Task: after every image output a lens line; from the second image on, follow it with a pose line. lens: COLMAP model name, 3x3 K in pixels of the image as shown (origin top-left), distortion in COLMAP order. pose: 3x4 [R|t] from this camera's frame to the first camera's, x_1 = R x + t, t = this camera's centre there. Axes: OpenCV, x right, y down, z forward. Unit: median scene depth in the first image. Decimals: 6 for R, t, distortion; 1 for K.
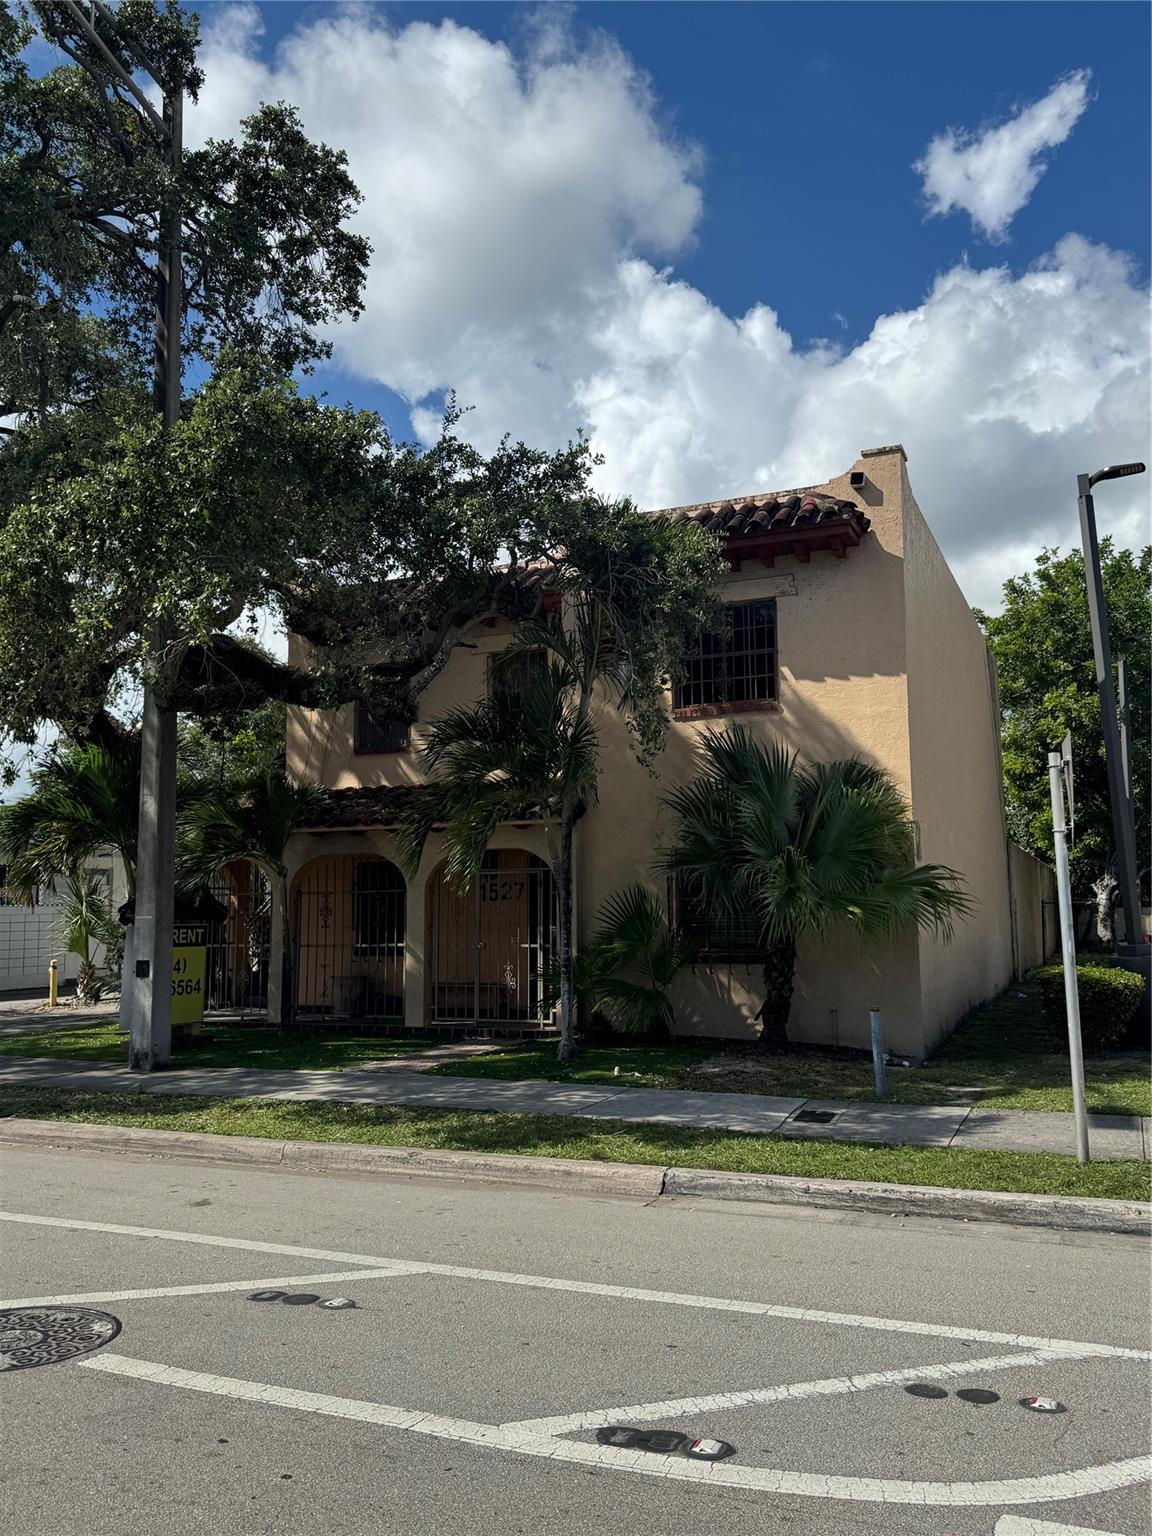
lens RADIAL K [[1176.0, 0, 576.0], [0, 1176.0, 768.0], [0, 0, 1]] dist [0.108852, -0.179790]
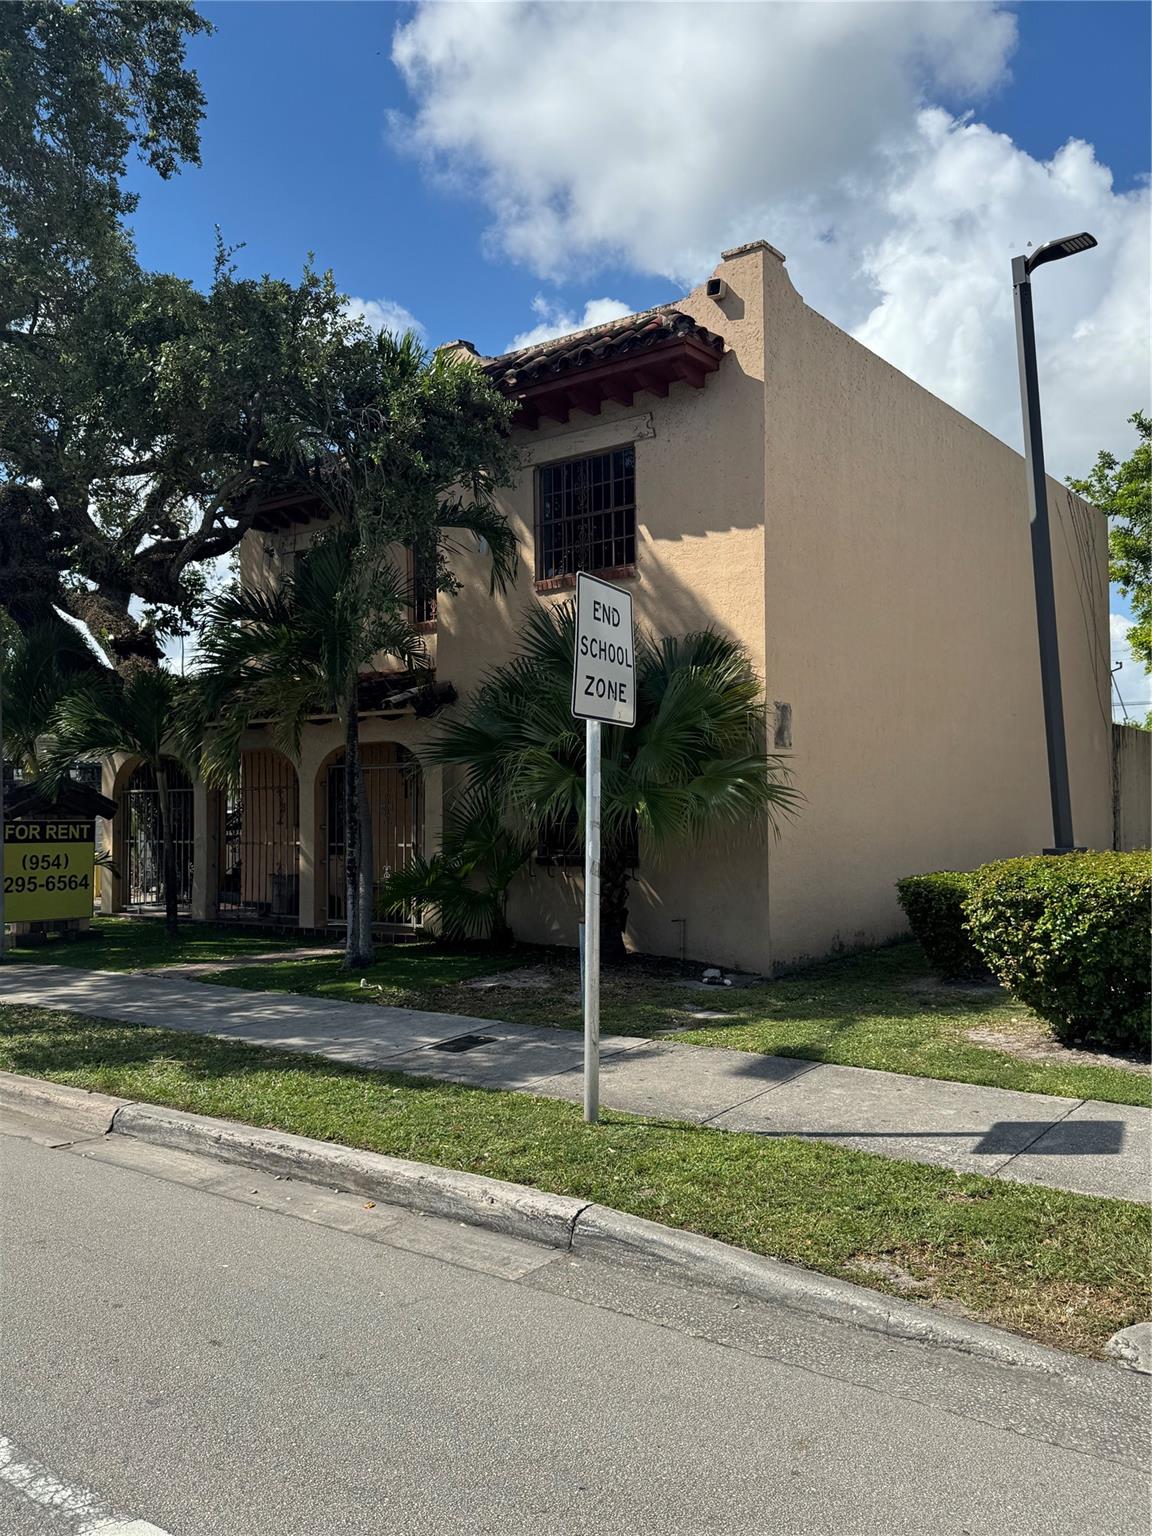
lens RADIAL K [[1181.7, 0, 576.0], [0, 1181.7, 768.0], [0, 0, 1]] dist [0.112255, -0.201157]
pose [[0.973112, -0.004220, -0.230293, 0.331840], [0.023562, 0.996411, 0.081304, 0.018677], [0.229123, -0.084545, 0.969719, 0.143688]]
